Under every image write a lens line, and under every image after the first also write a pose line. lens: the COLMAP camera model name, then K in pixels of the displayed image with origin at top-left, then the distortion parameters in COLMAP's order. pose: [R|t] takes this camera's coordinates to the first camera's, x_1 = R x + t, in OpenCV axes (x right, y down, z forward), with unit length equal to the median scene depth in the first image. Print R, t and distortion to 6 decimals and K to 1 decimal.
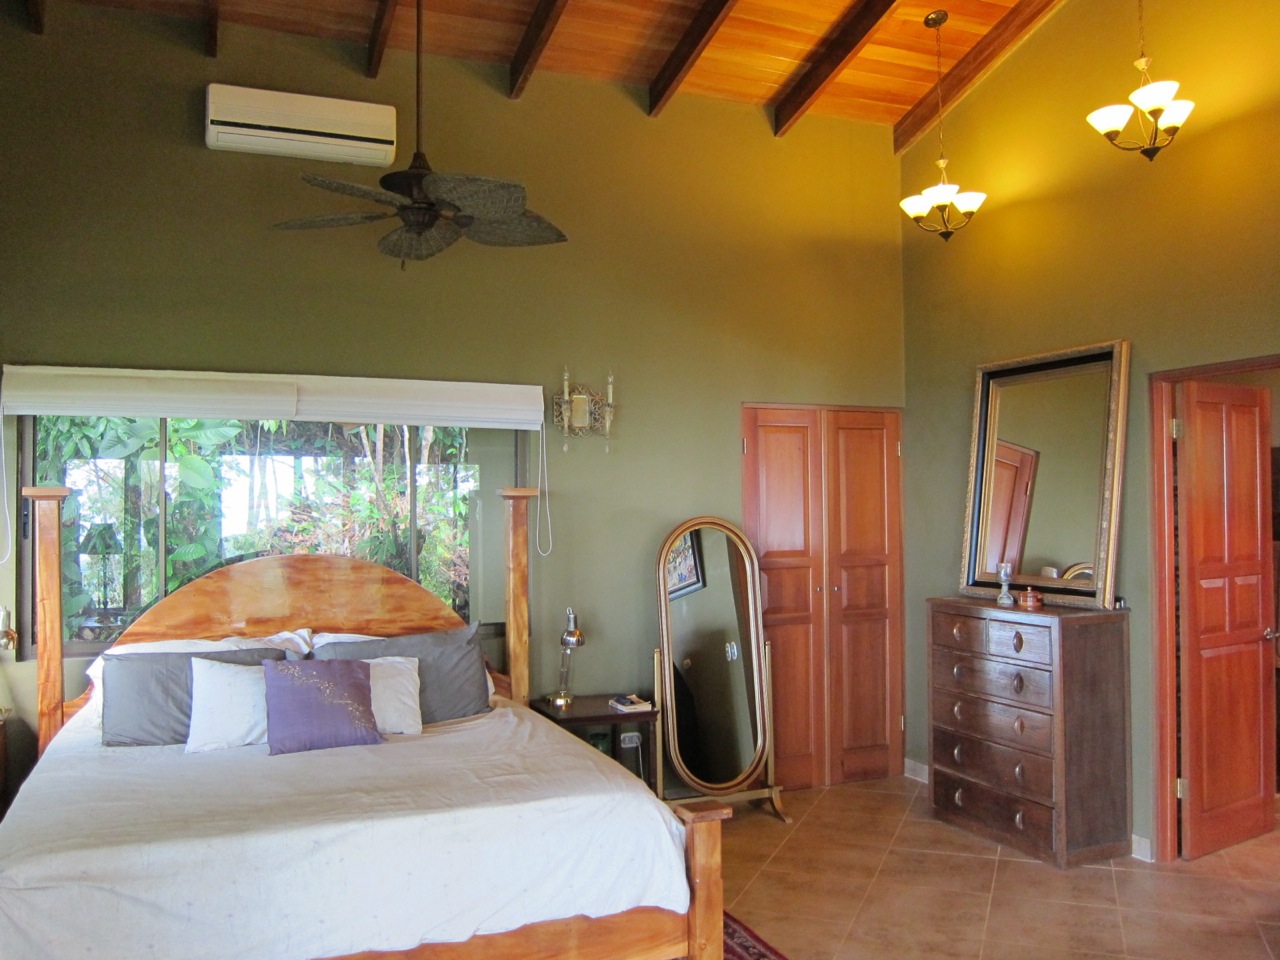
lens RADIAL K [[1068.7, 0, 635.7], [0, 1068.7, 478.0], [0, 0, 1]] dist [-0.063680, 0.024628]
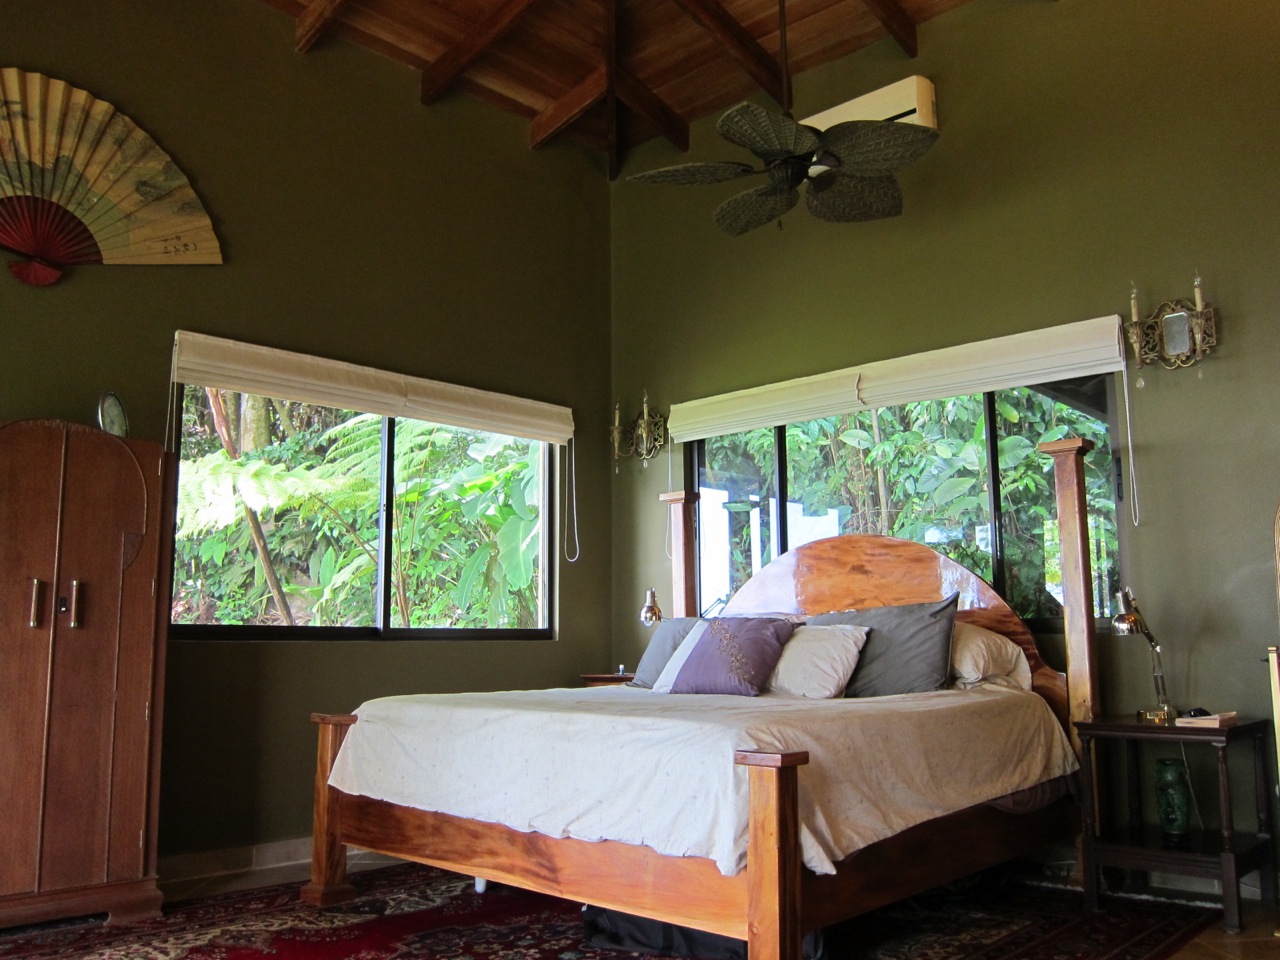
lens RADIAL K [[1068.7, 0, 635.3], [0, 1068.7, 483.8], [0, 0, 1]] dist [-0.063680, 0.024628]
pose [[0.398126, -0.128568, -0.908276, 0.560242], [0.031597, 0.991464, -0.126494, 0.152770], [0.916786, 0.021661, 0.398790, 0.430400]]
